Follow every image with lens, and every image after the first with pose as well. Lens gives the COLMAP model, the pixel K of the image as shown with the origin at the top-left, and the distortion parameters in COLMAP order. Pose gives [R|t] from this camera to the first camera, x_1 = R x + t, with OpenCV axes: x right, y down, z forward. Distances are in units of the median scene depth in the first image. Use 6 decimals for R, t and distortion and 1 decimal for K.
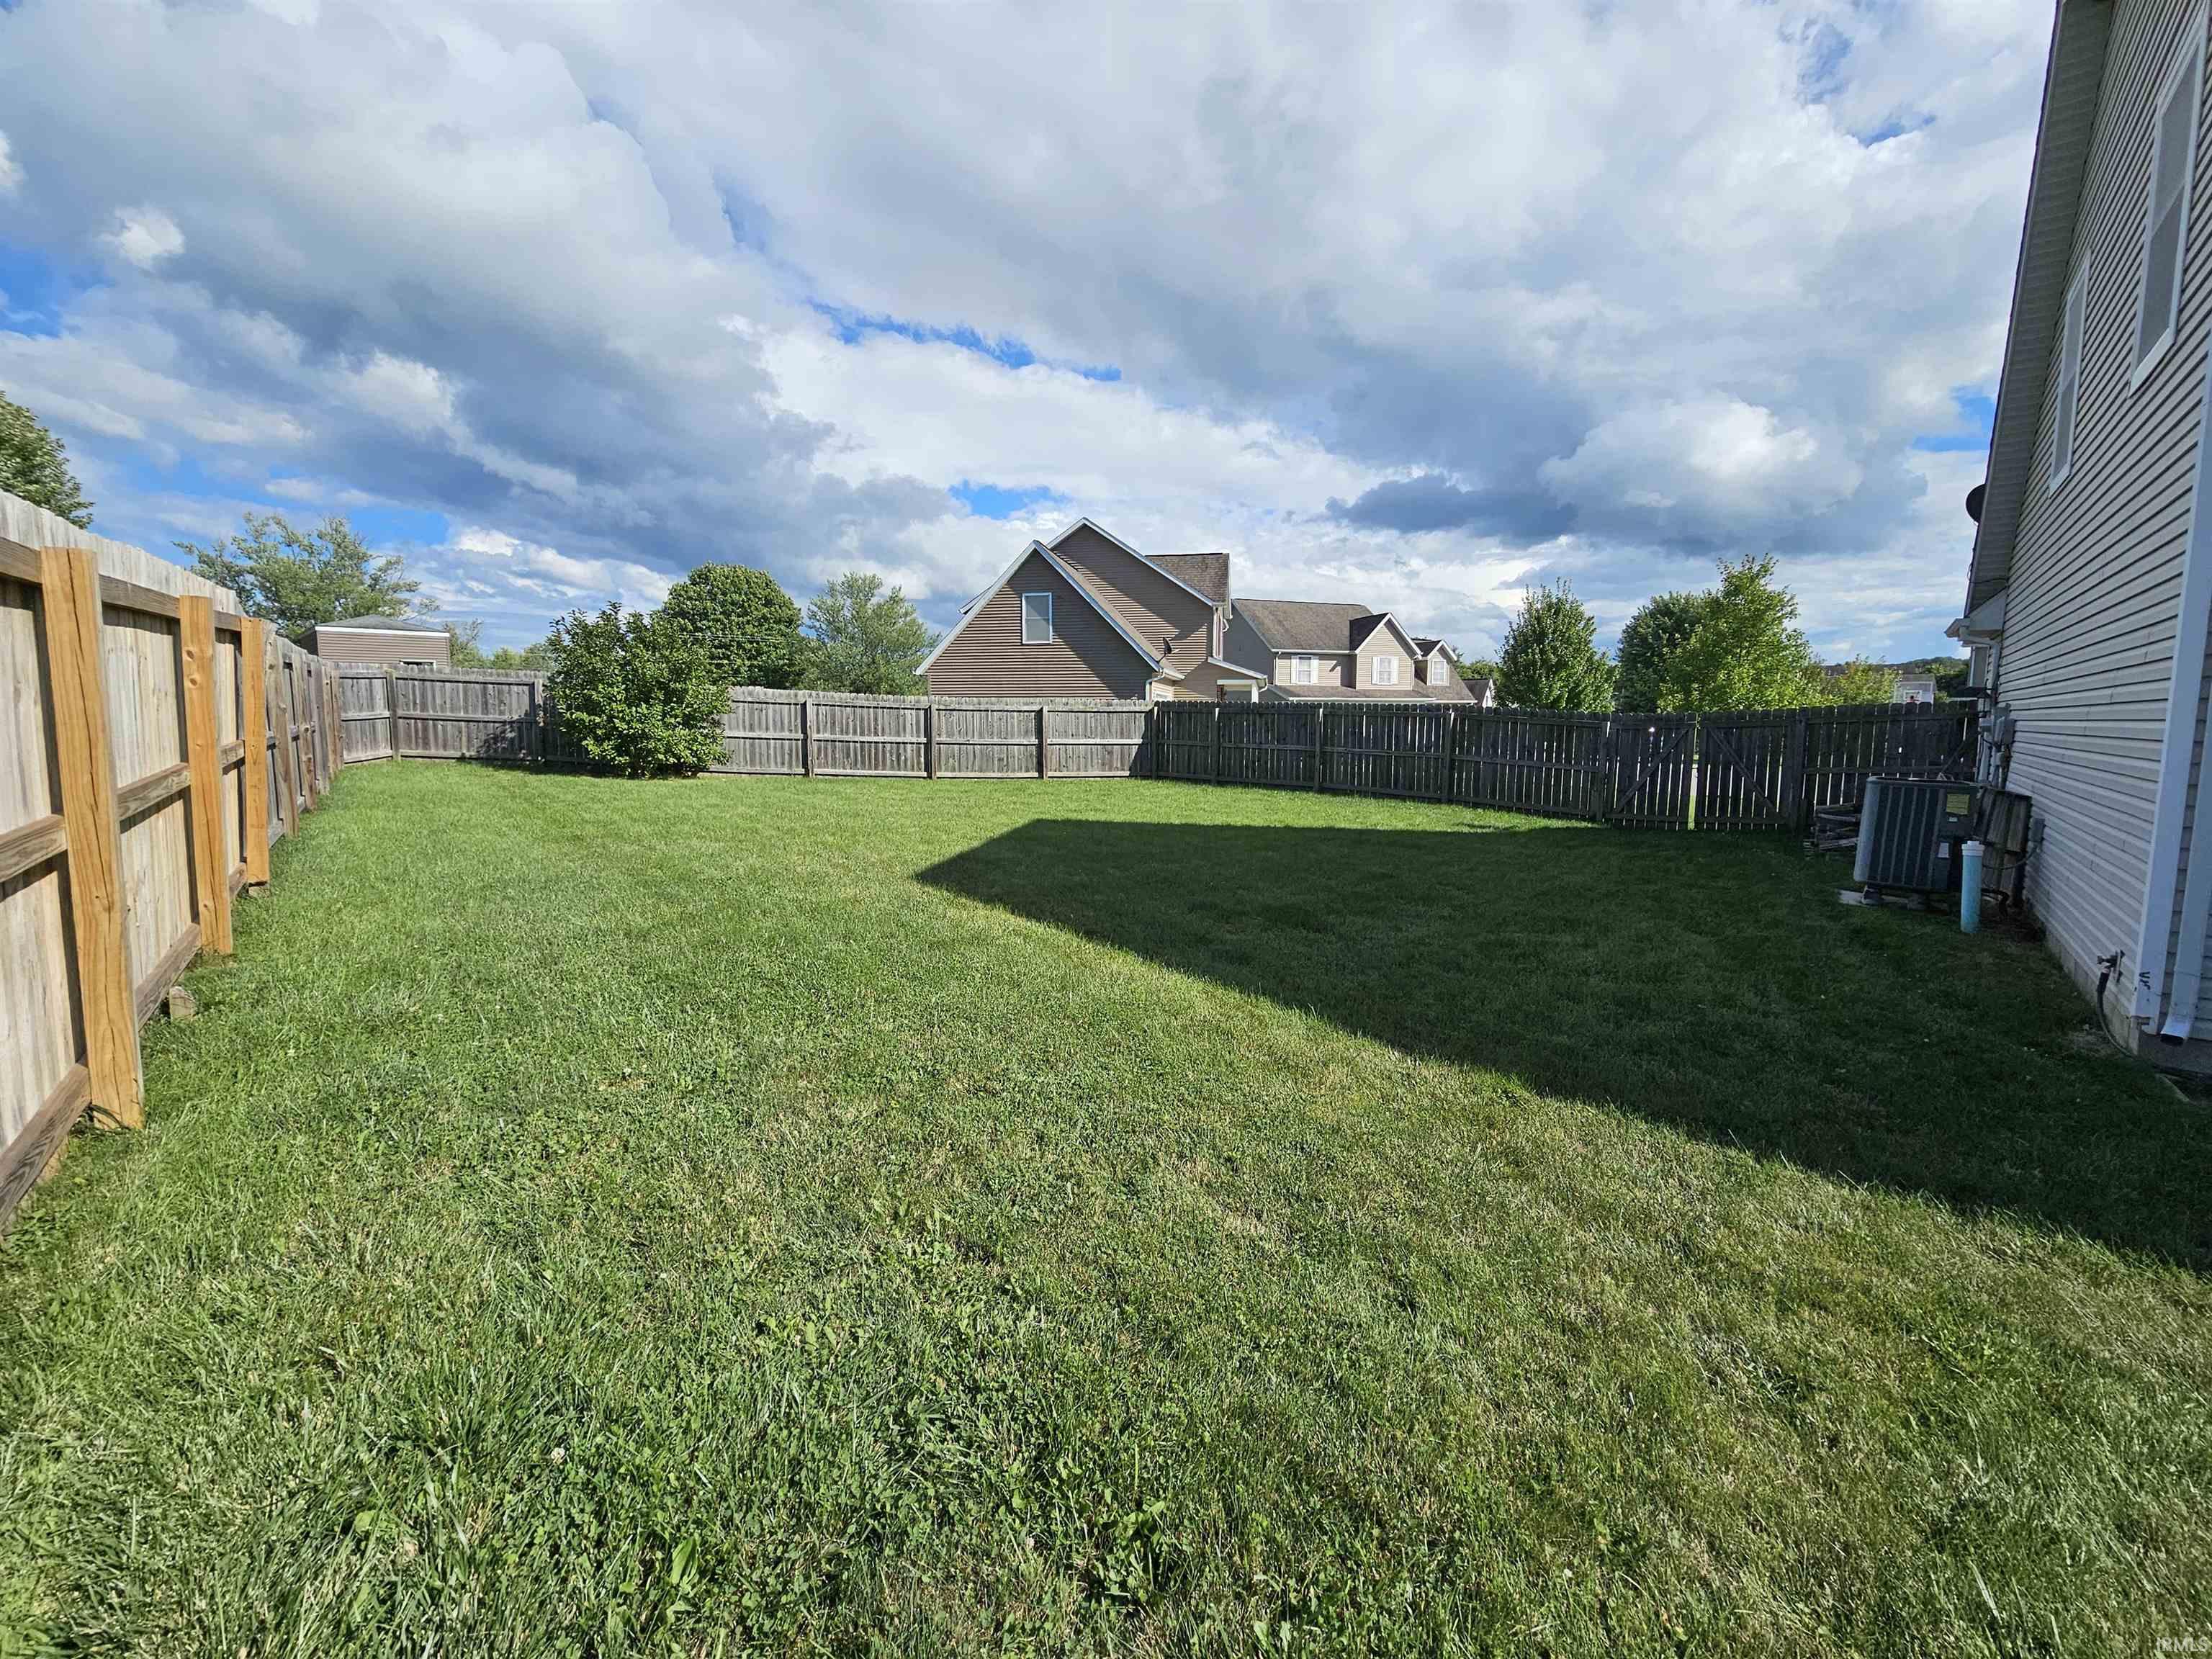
lens RADIAL K [[916.2, 0, 1103.0], [0, 916.2, 819.1], [0, 0, 1]] dist [0.001209, 0.000218]
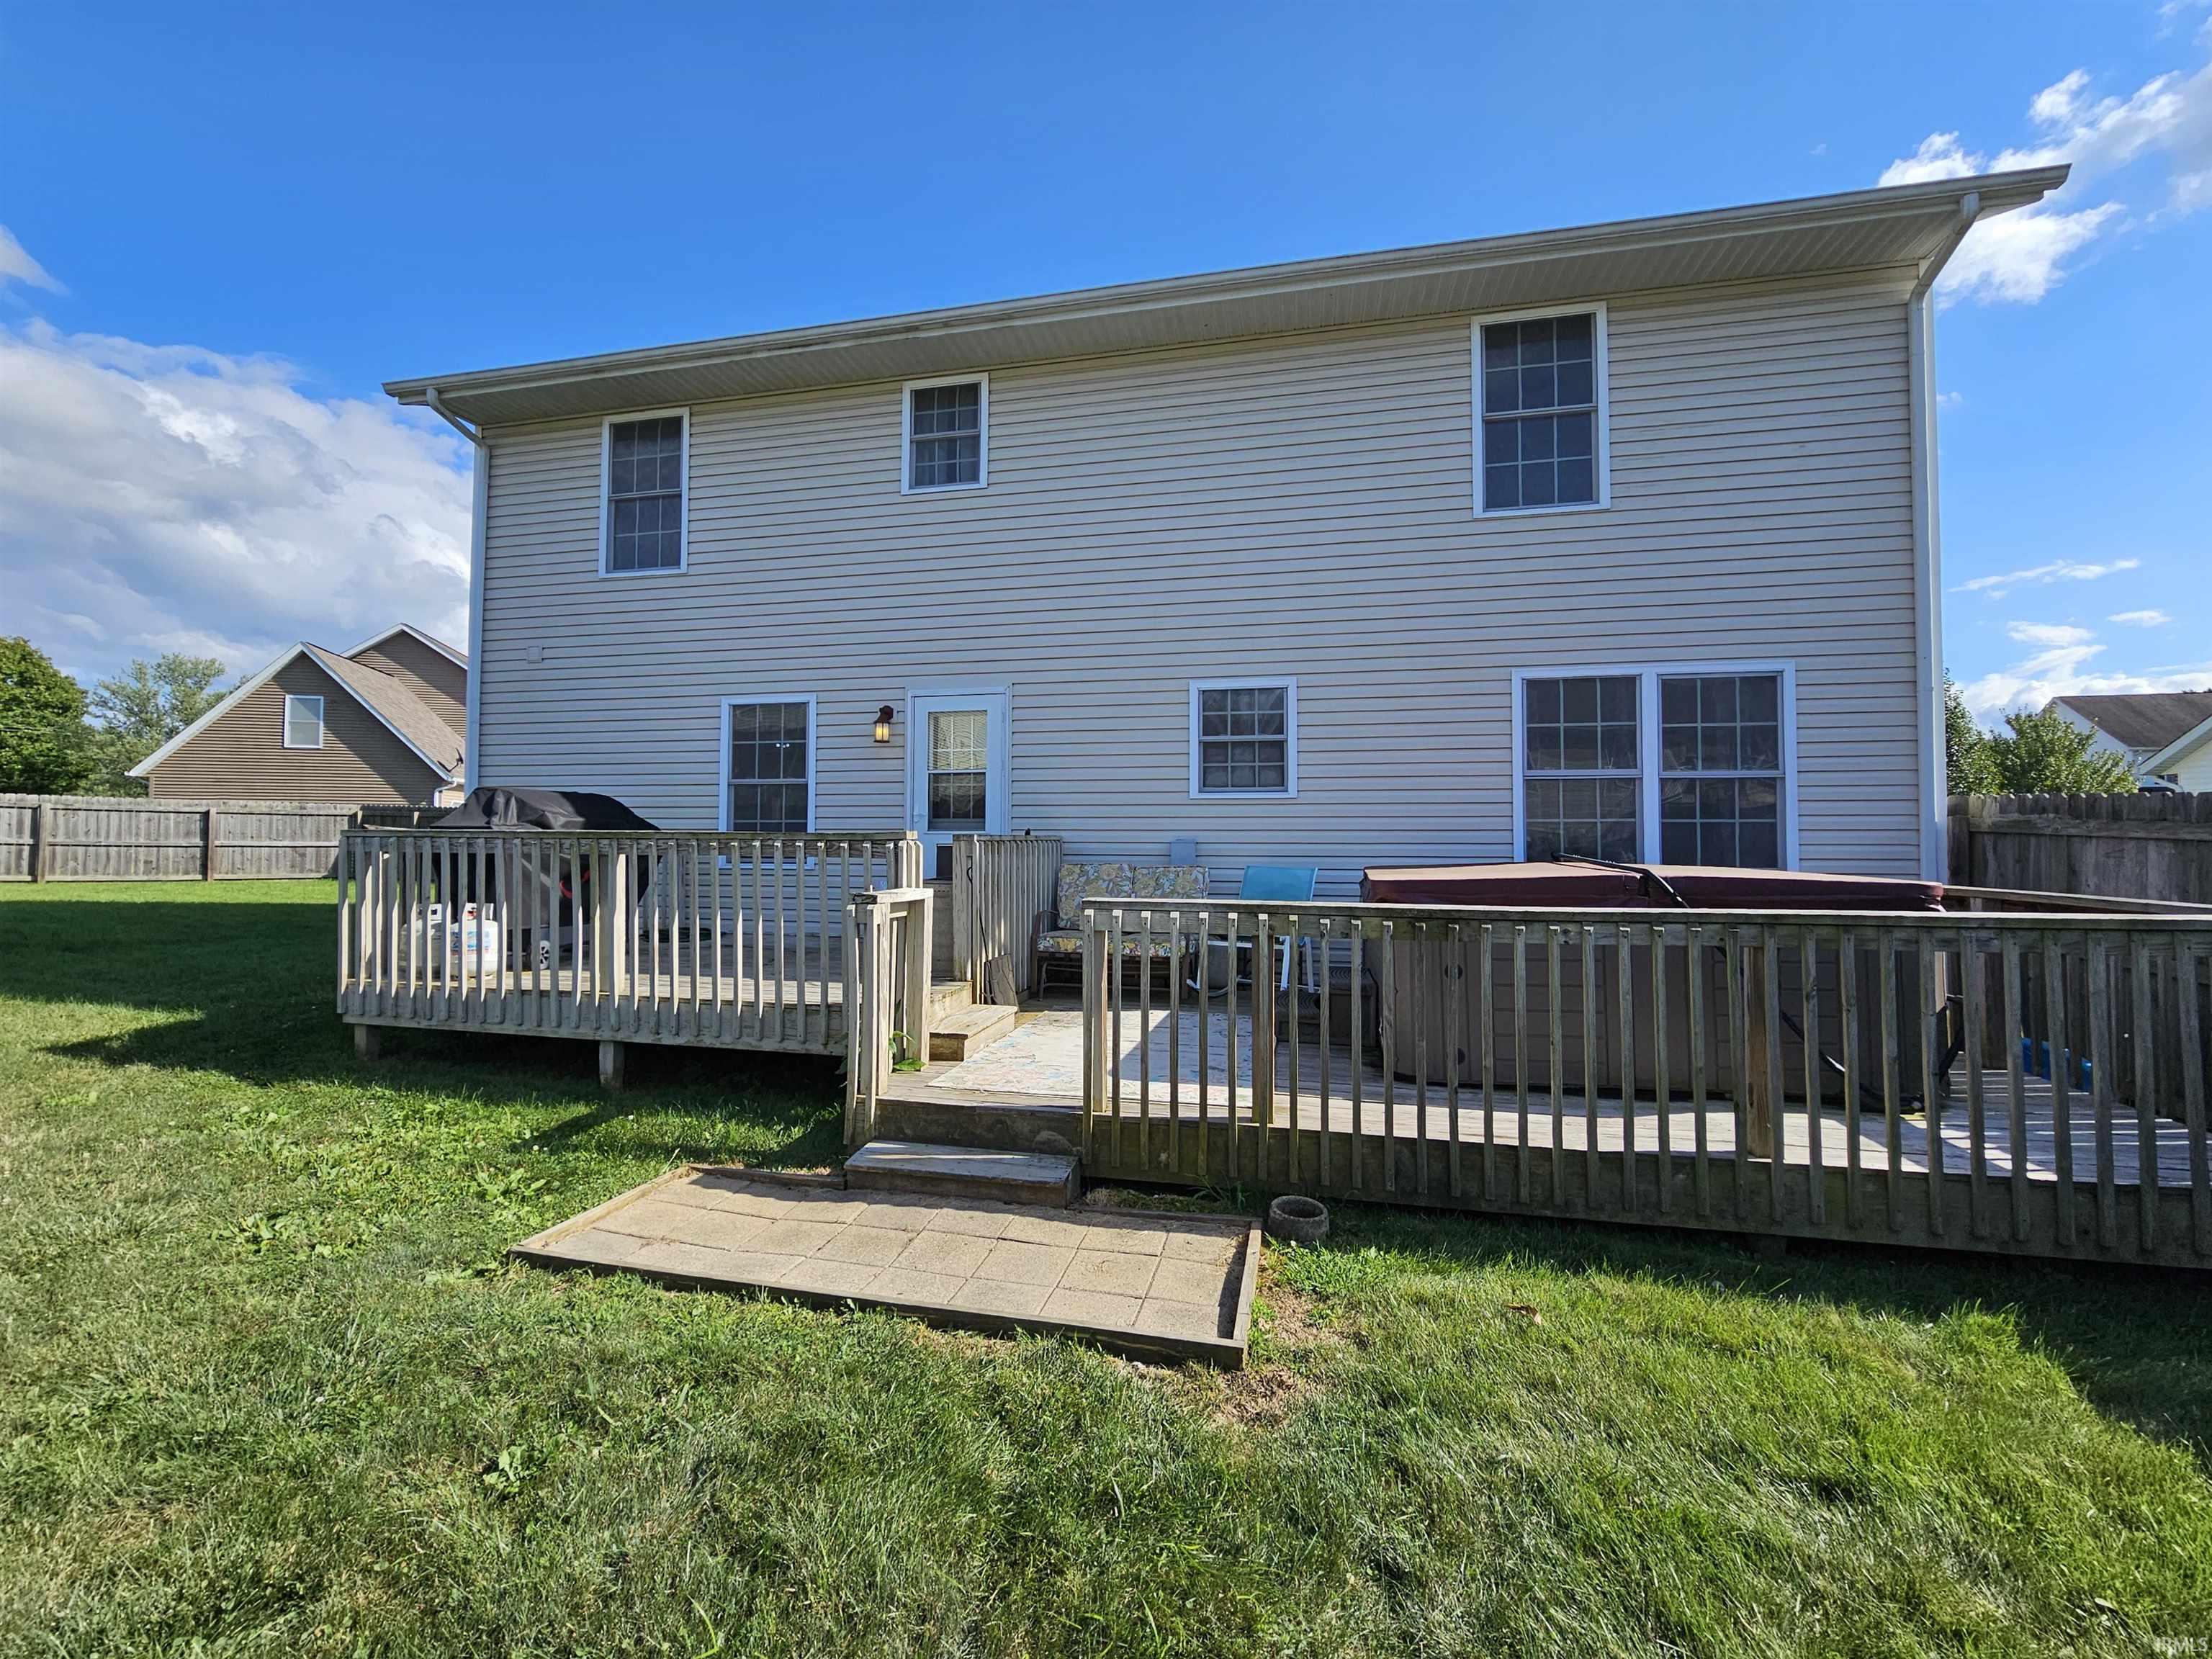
lens RADIAL K [[916.2, 0, 1106.2], [0, 916.2, 829.2], [0, 0, 1]] dist [0.001209, 0.000218]
pose [[0.896205, 0.008634, 0.443555, 0.358947], [0.043673, 0.993237, -0.107577, 0.048656], [-0.441484, 0.115782, 0.889767, -0.308102]]
